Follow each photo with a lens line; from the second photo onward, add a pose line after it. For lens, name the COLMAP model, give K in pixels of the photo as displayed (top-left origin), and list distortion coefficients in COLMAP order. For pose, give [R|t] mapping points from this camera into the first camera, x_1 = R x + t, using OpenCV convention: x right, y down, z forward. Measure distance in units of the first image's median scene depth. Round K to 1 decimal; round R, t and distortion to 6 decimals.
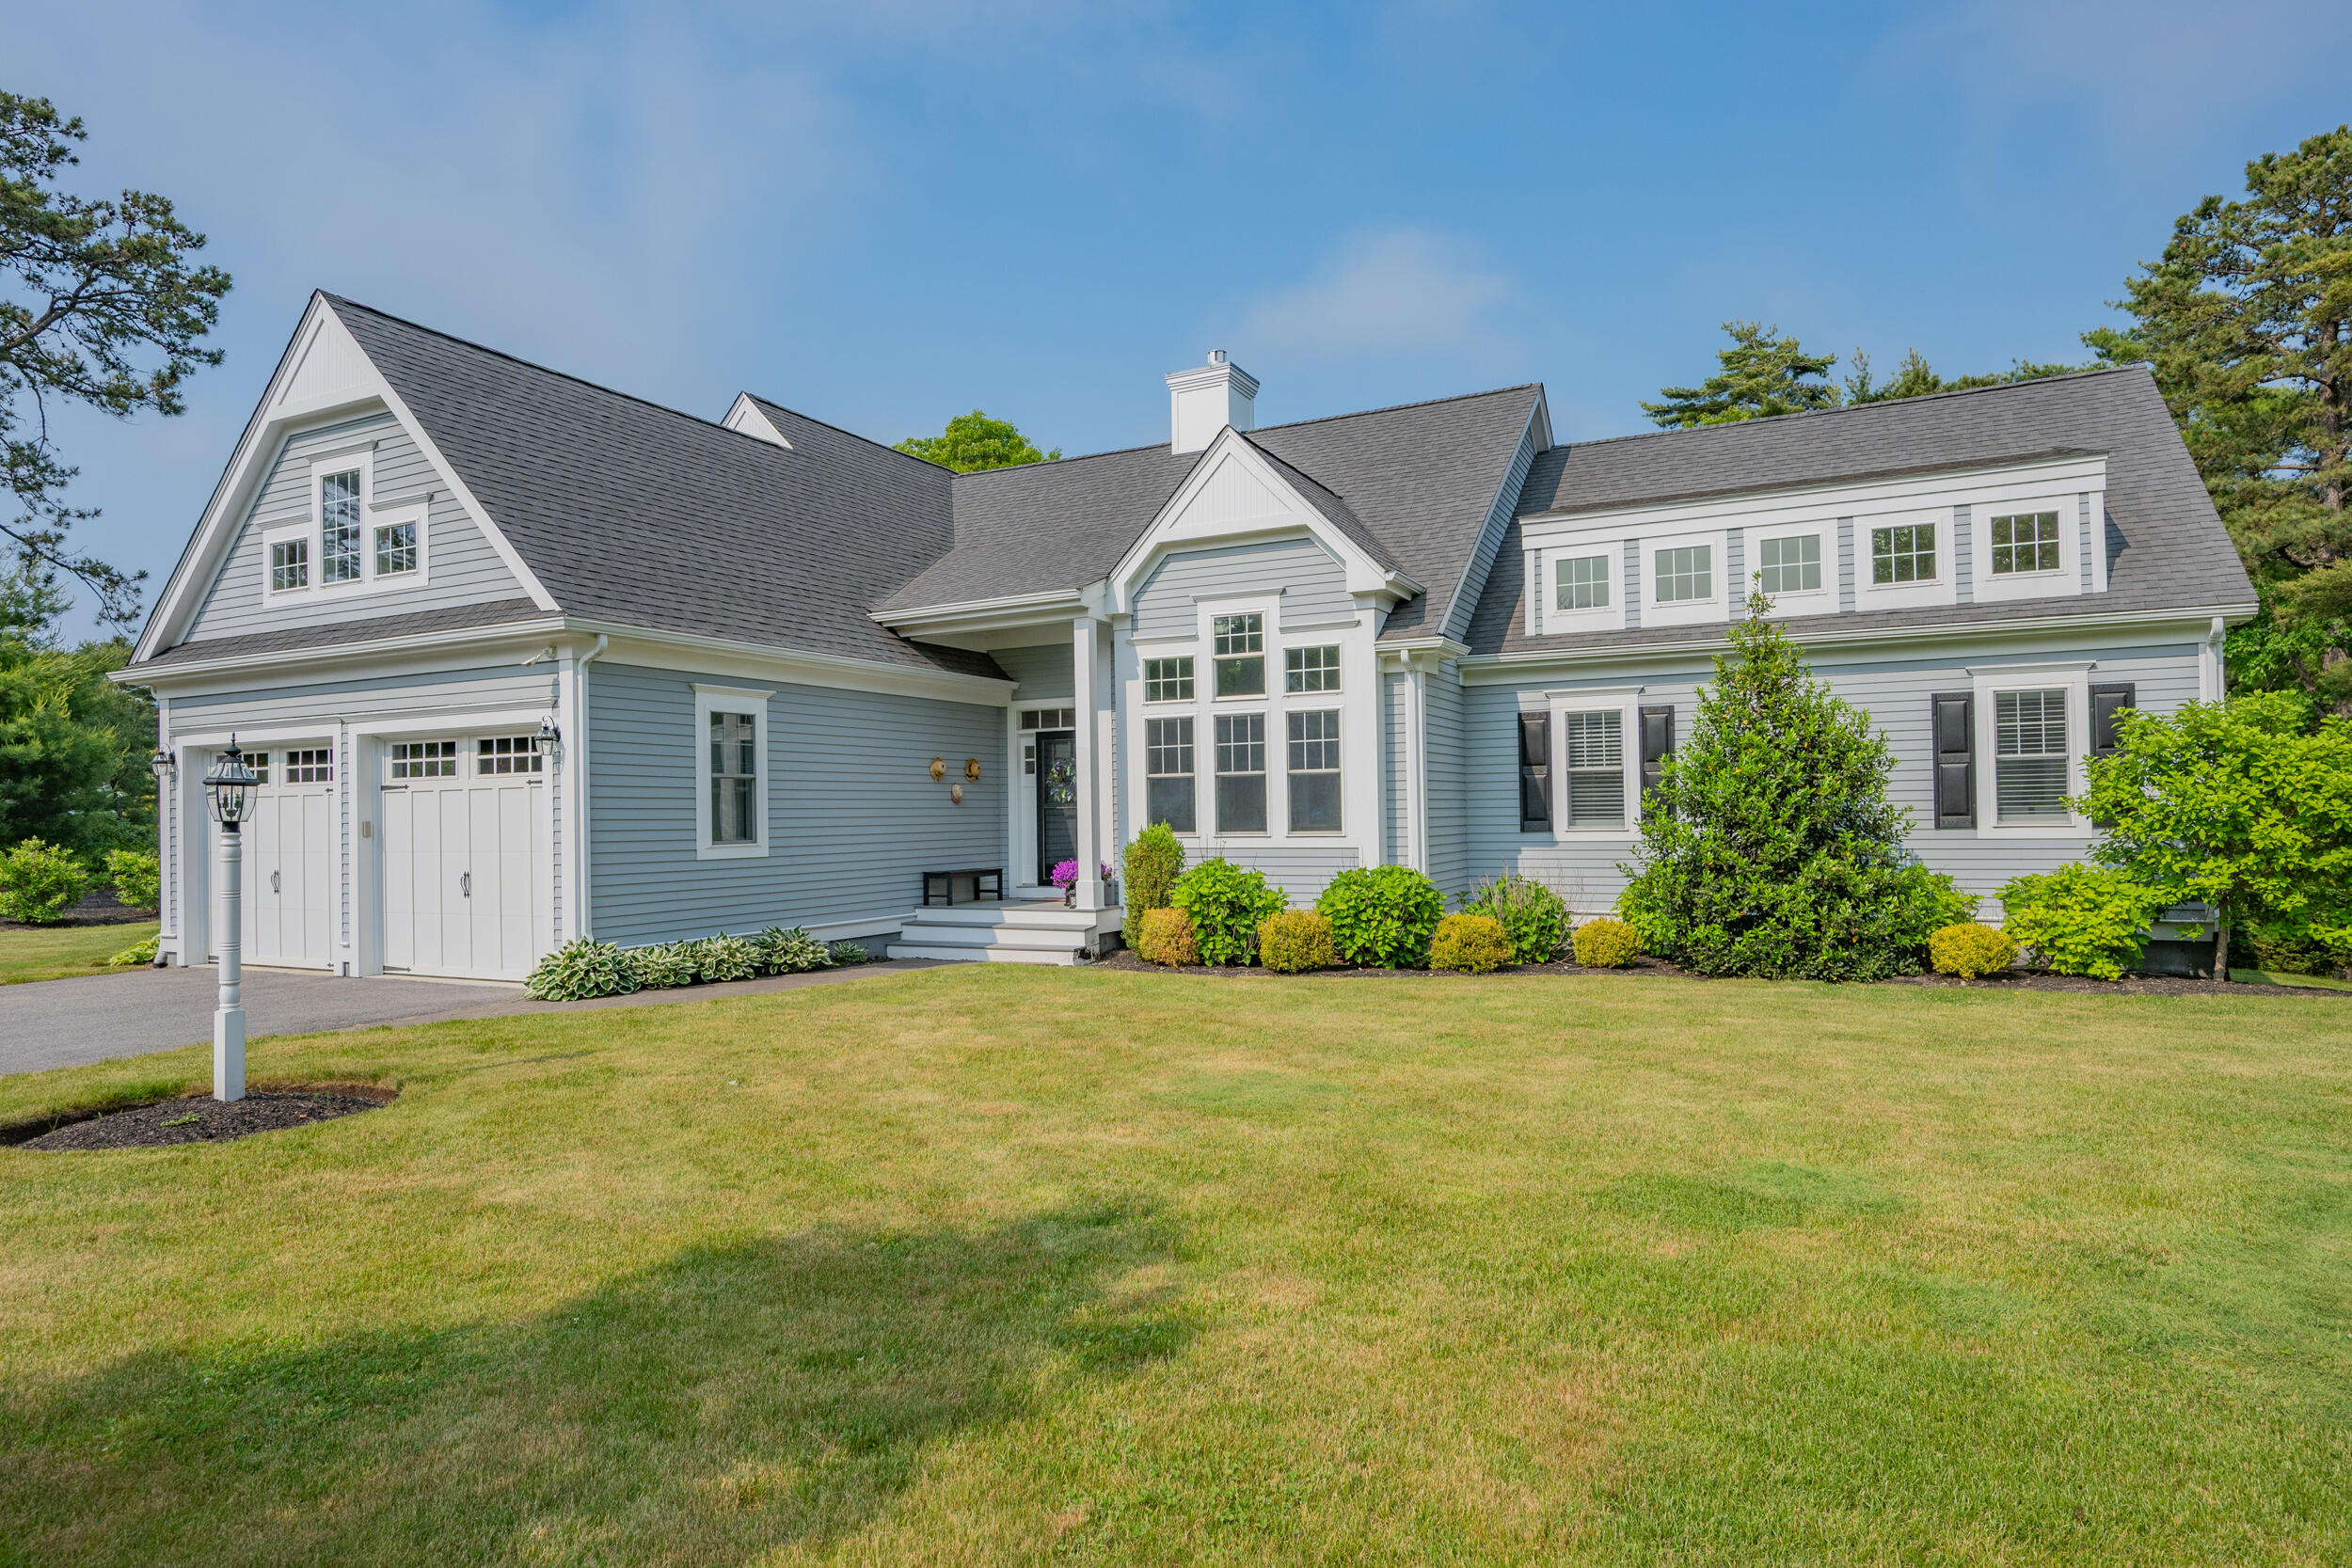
lens RADIAL K [[1317.6, 0, 1185.2], [0, 1317.6, 787.4], [0, 0, 1]] dist [0.001135, 0.000292]
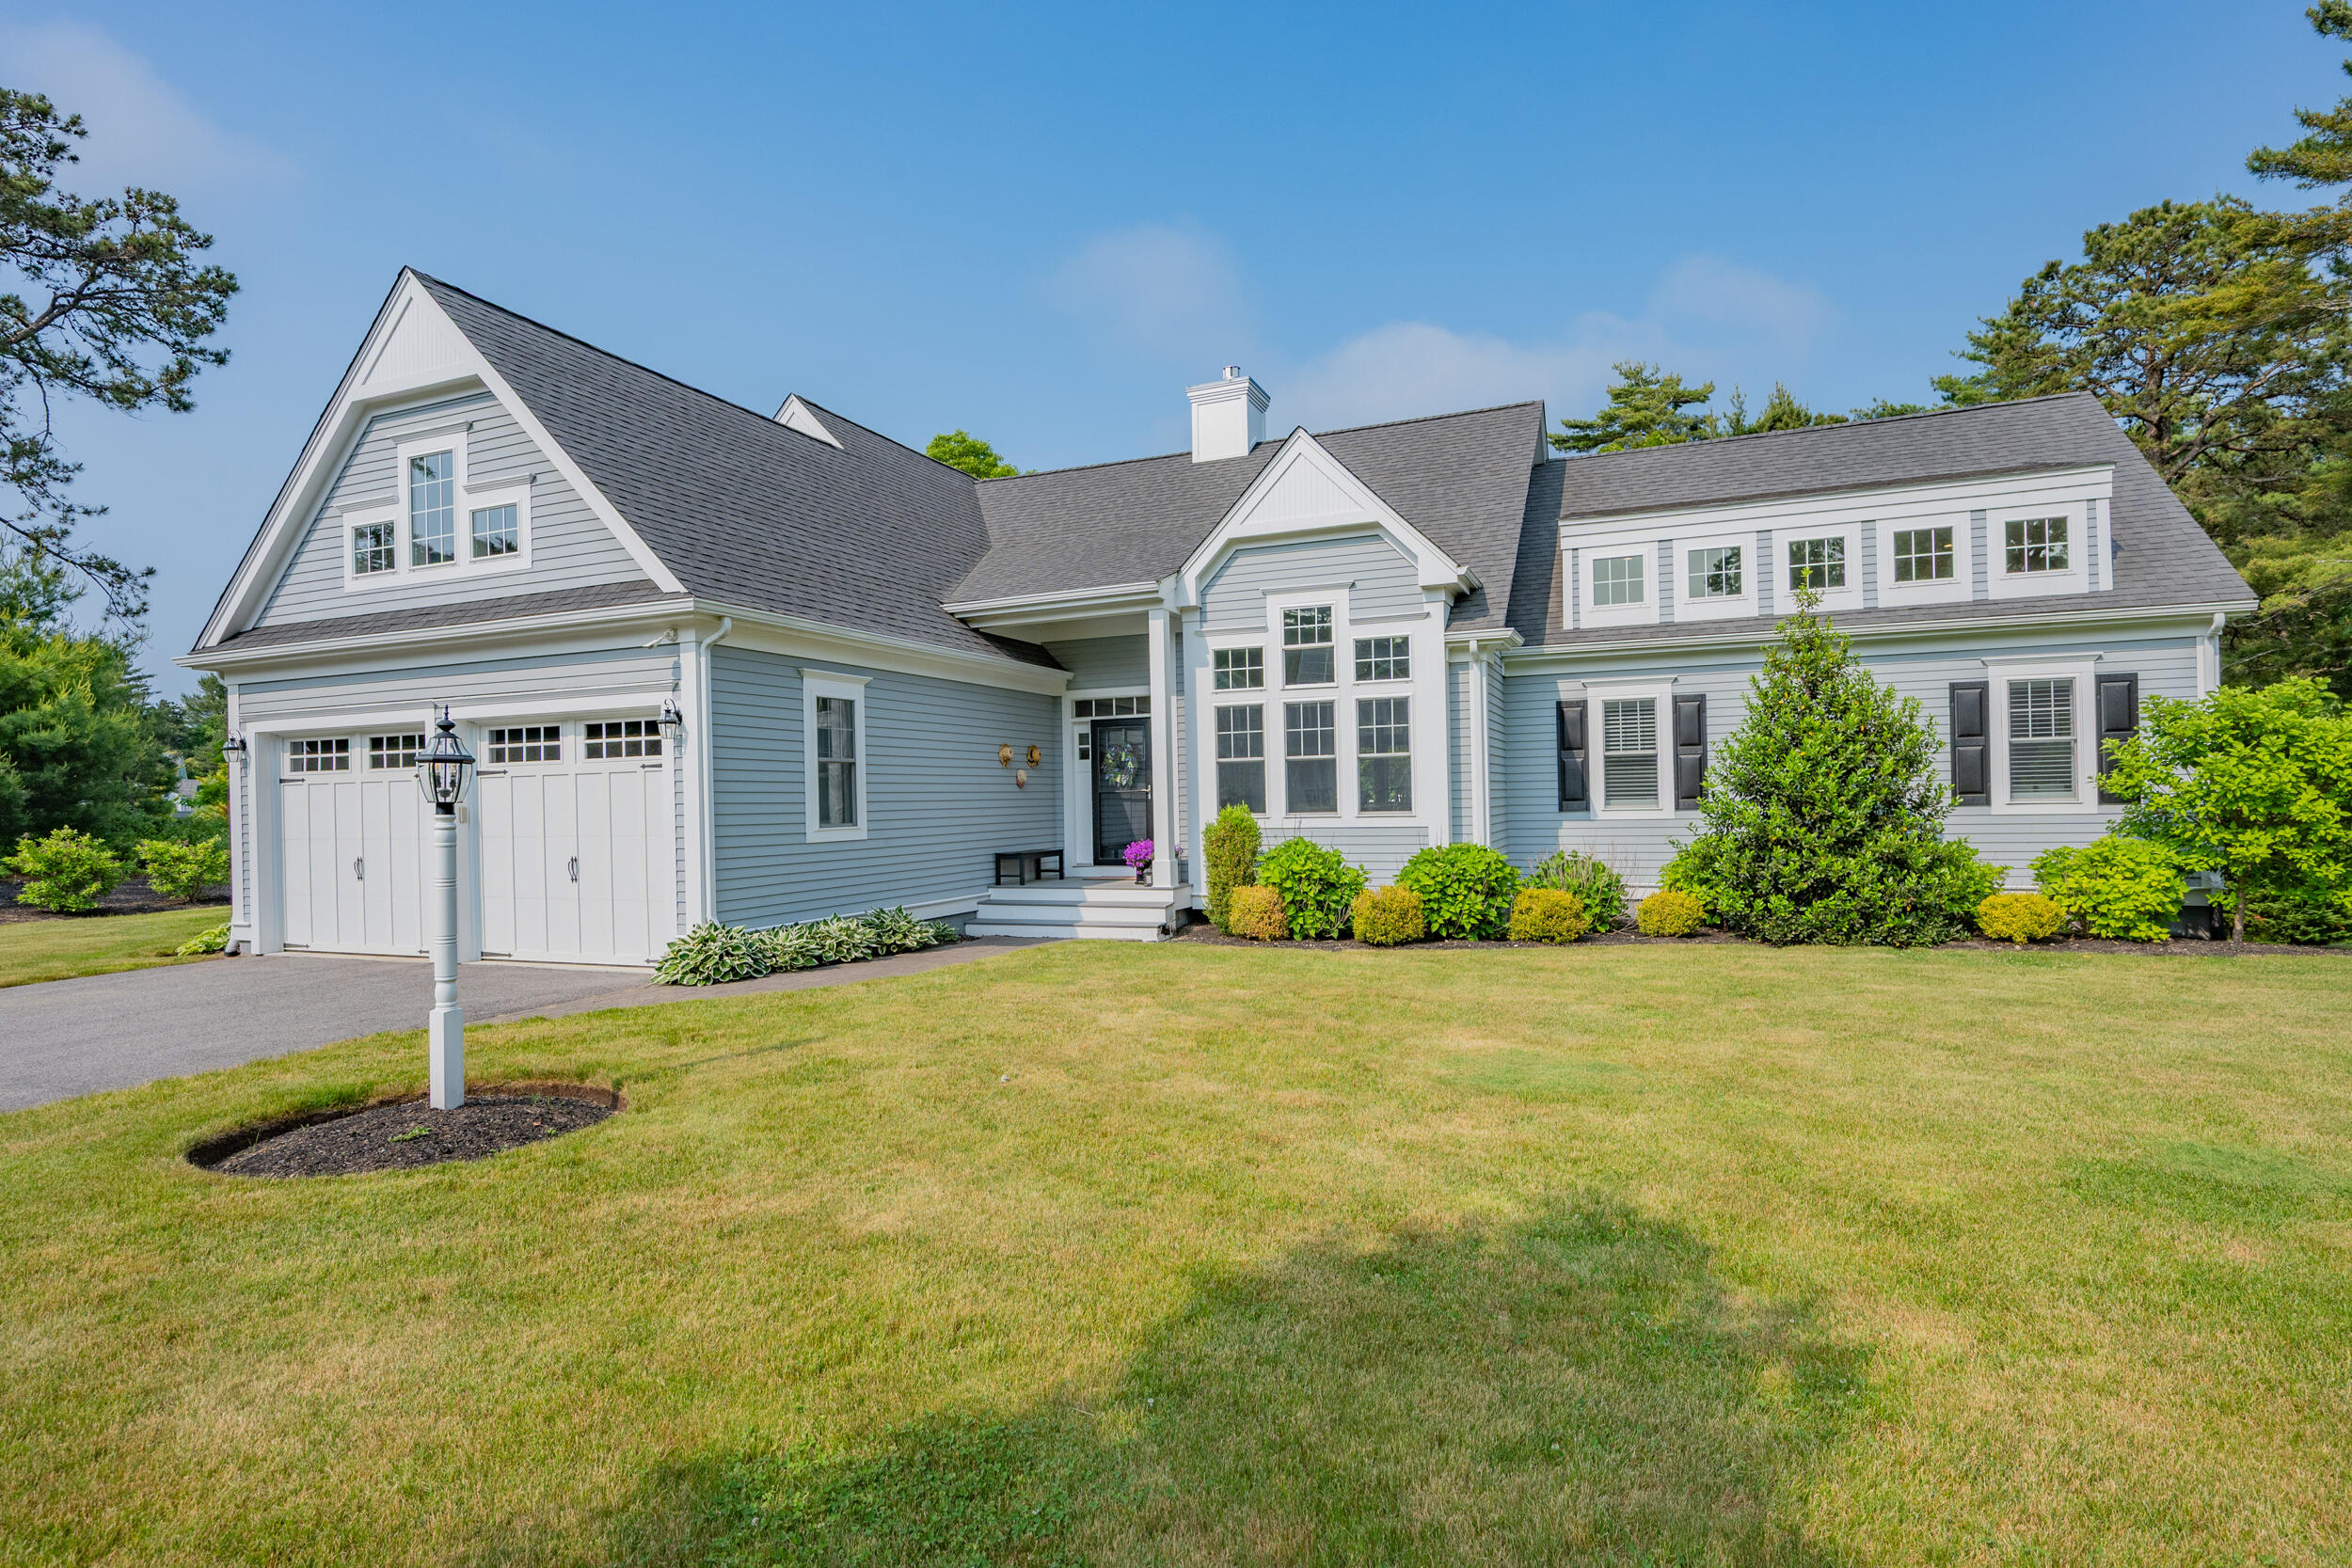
lens RADIAL K [[1163.6, 0, 1183.2], [0, 1163.6, 794.4], [0, 0, 1]] dist [-0.000853, 0.002006]
pose [[0.997106, -0.004648, 0.075883, -0.136385], [0.003534, 0.999884, 0.014806, 0.004904], [-0.075943, -0.014495, 0.997007, 0.079012]]
